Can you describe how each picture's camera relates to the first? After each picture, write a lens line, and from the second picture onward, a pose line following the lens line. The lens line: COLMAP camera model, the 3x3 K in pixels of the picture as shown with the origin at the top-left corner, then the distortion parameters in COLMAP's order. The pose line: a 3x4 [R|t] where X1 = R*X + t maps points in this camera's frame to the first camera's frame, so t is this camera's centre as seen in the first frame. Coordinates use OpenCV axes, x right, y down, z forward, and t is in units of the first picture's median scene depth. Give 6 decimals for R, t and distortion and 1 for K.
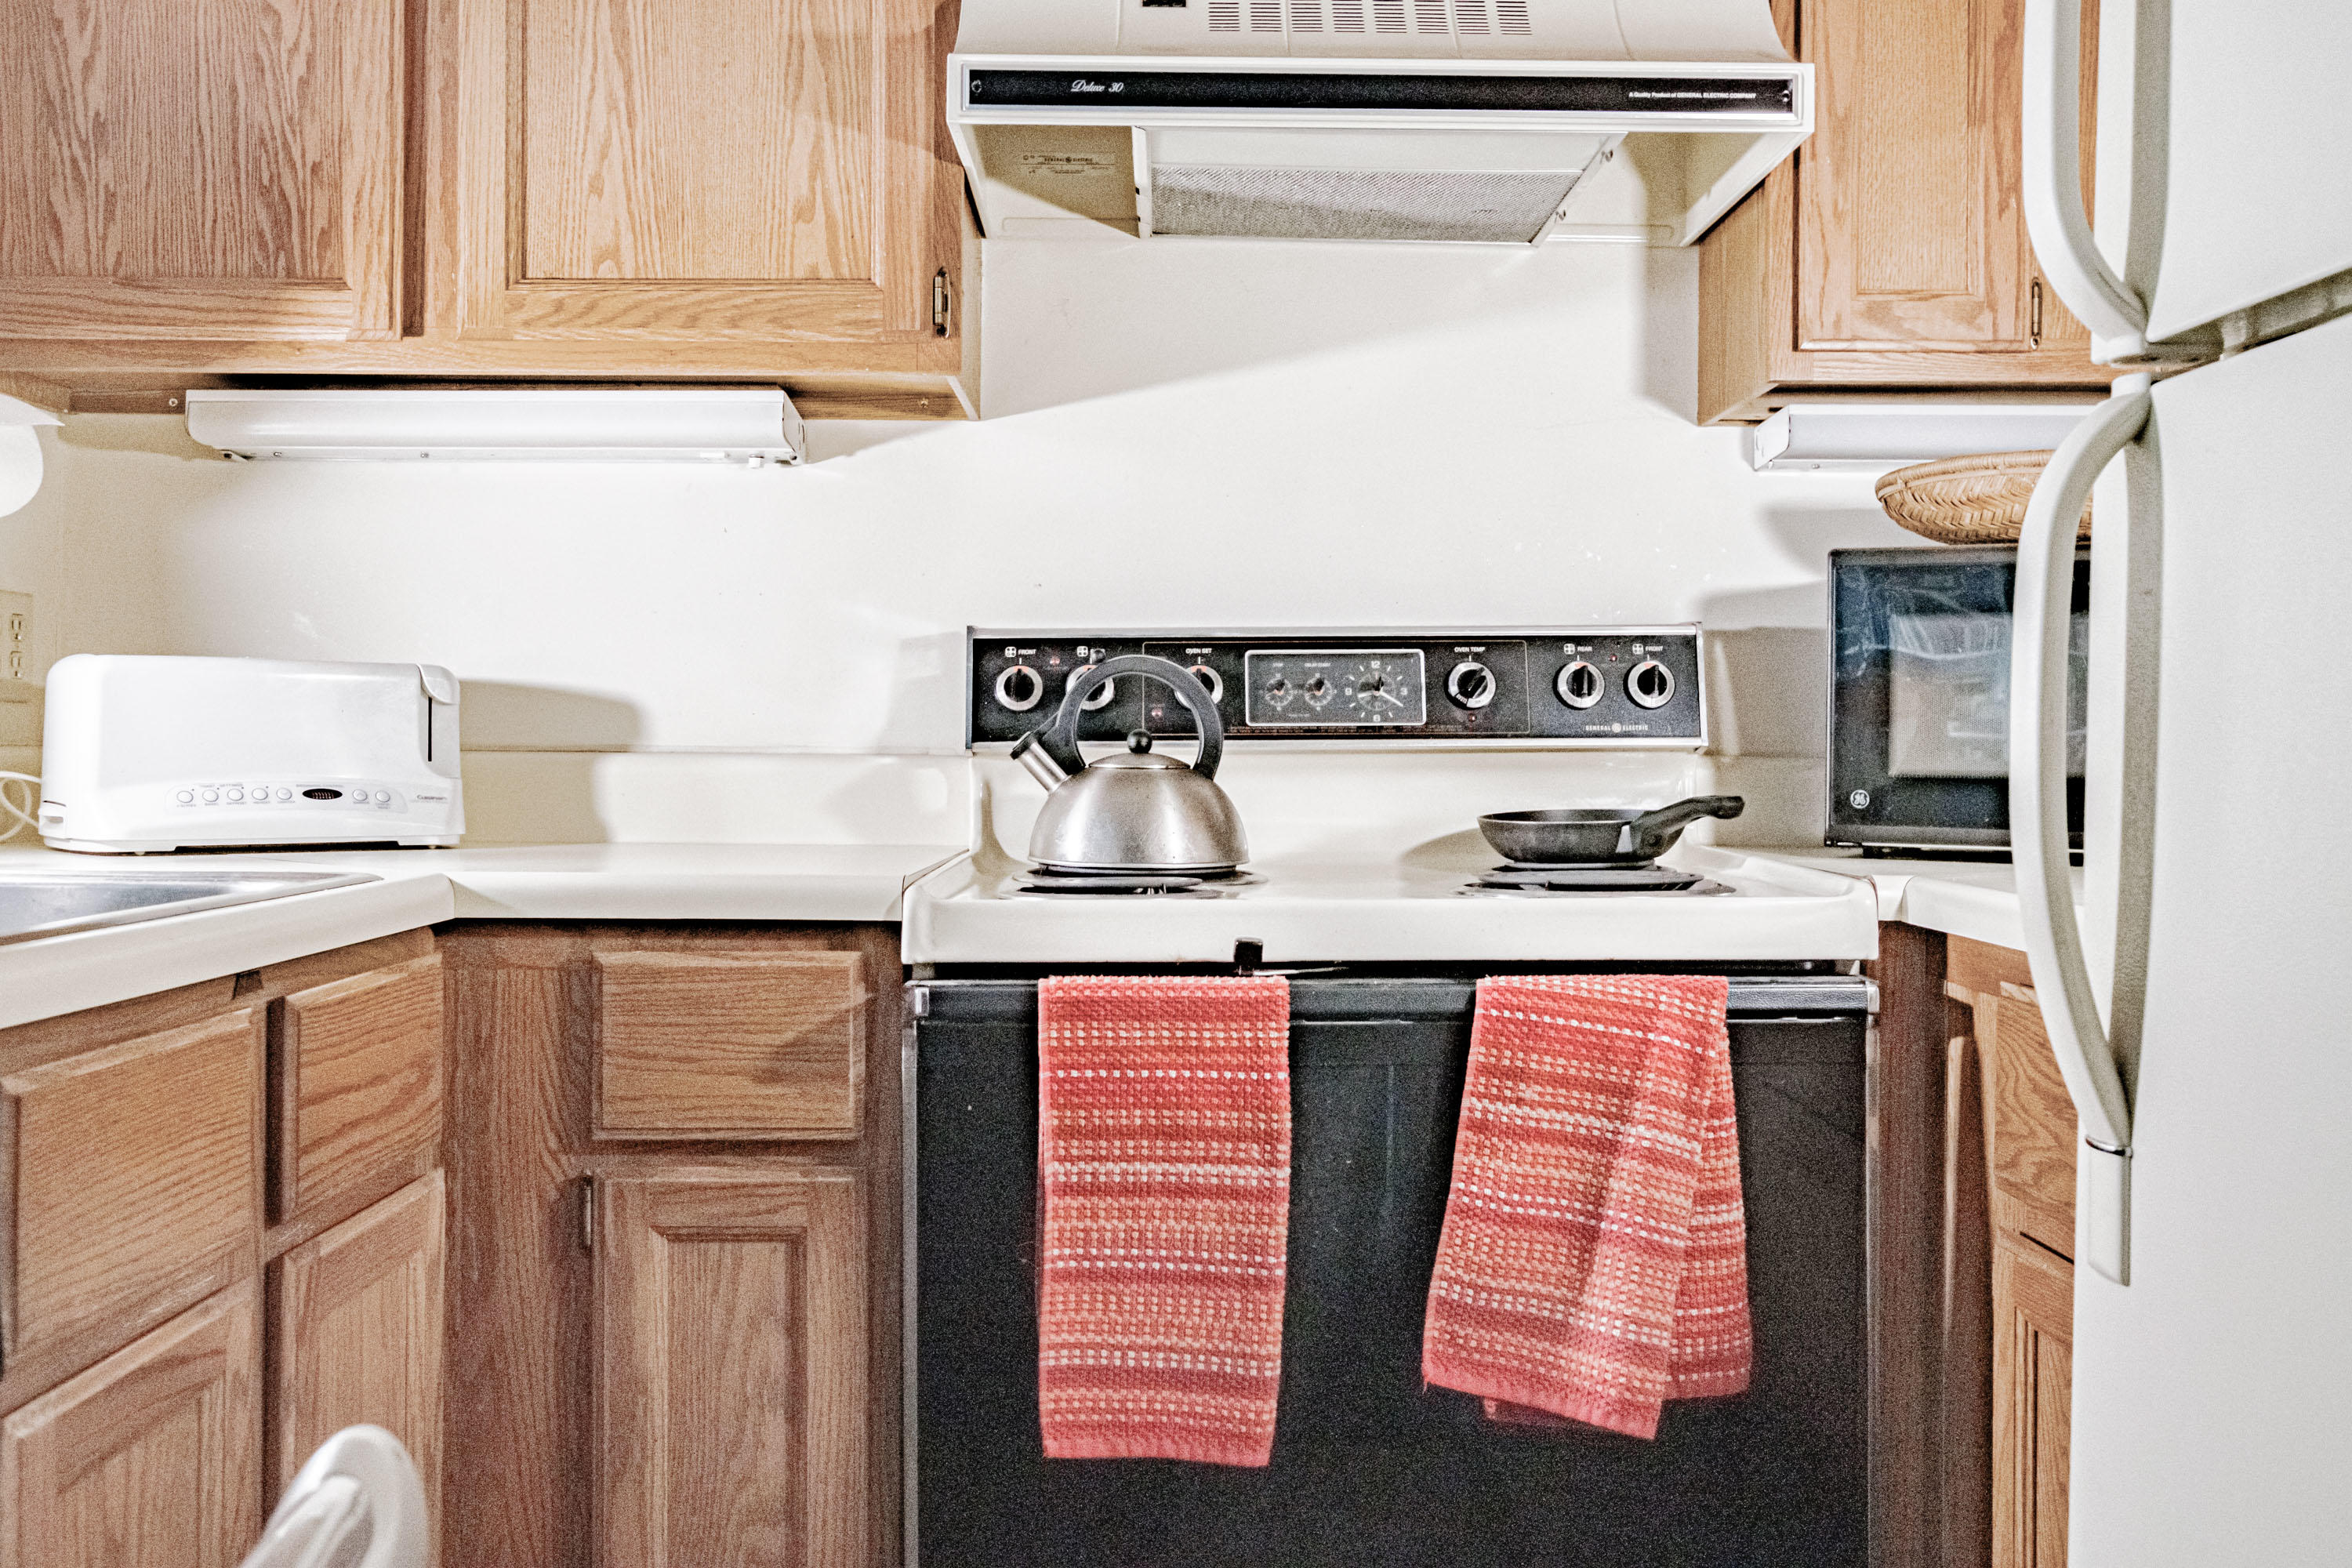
lens RADIAL K [[2096.1, 0, 1159.8], [0, 2096.1, 717.7], [0, 0, 1]] dist [-0.005939, 0.022788]
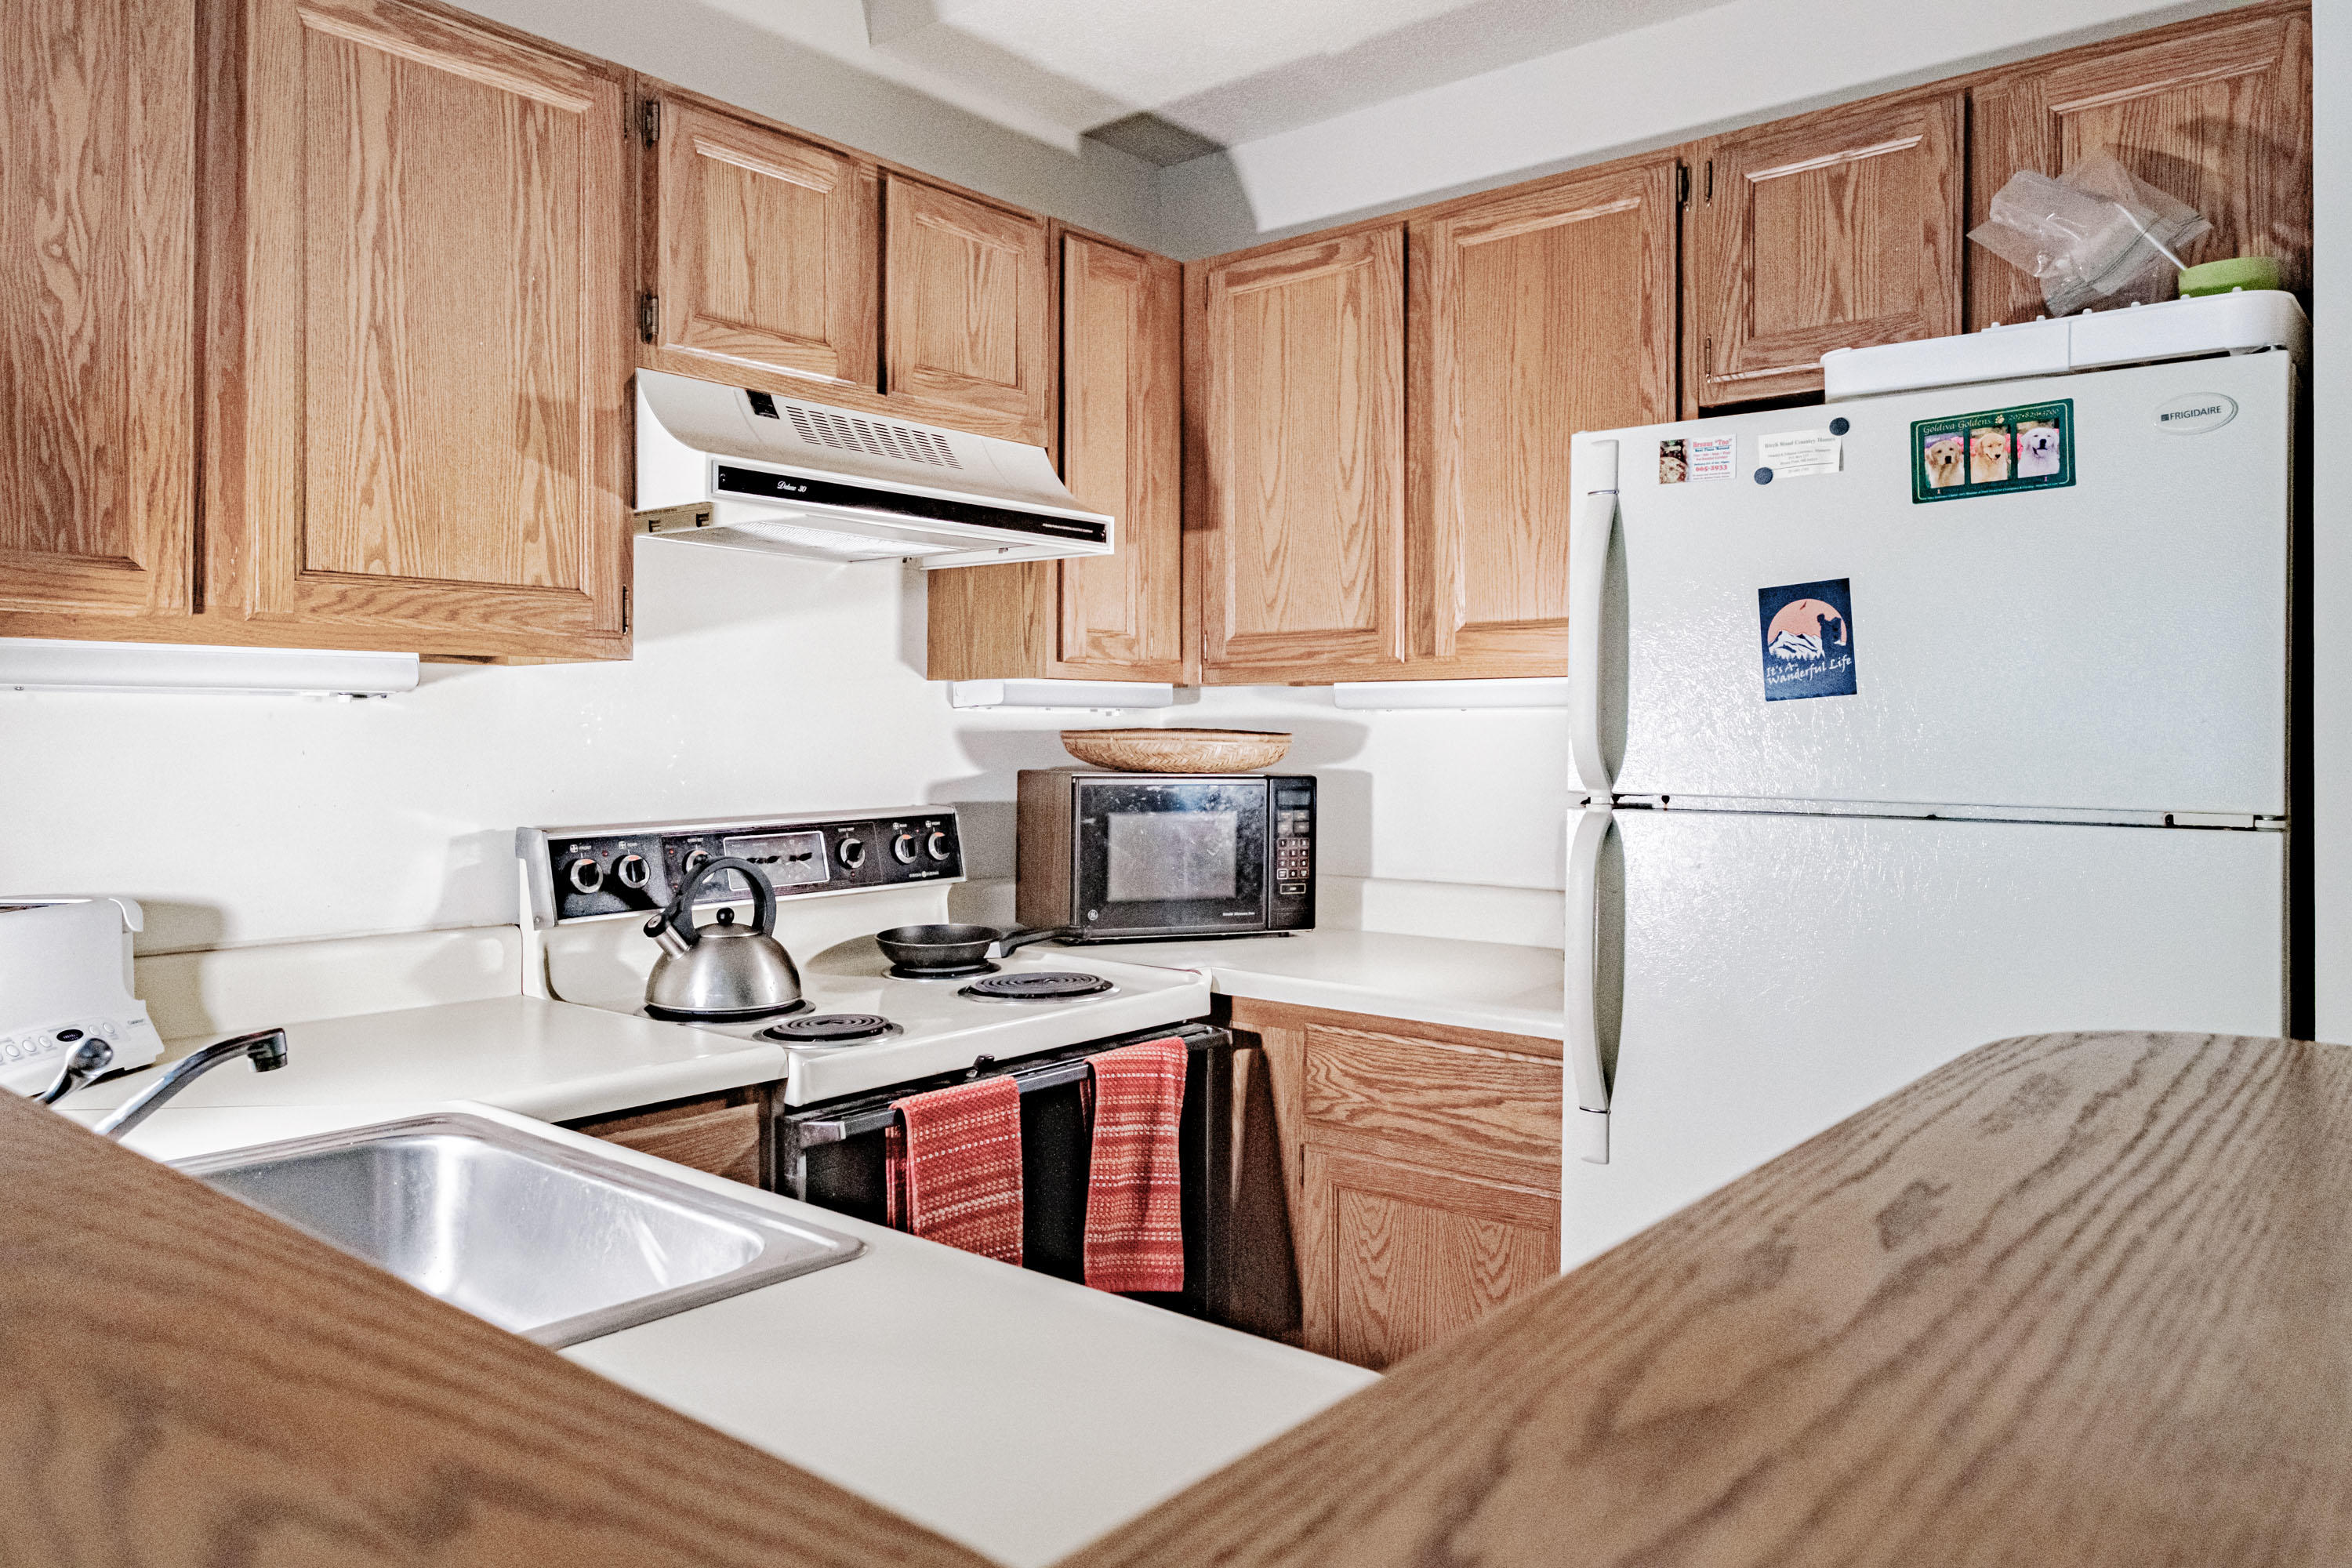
lens RADIAL K [[1606.7, 0, 1114.9], [0, 1606.7, 725.4], [0, 0, 1]] dist [0.003041, -0.001082]
pose [[0.666810, -0.001999, 0.745225, -0.669663], [-0.004742, 0.999965, 0.006926, -0.131378], [-0.745213, -0.008152, 0.666777, 0.066984]]
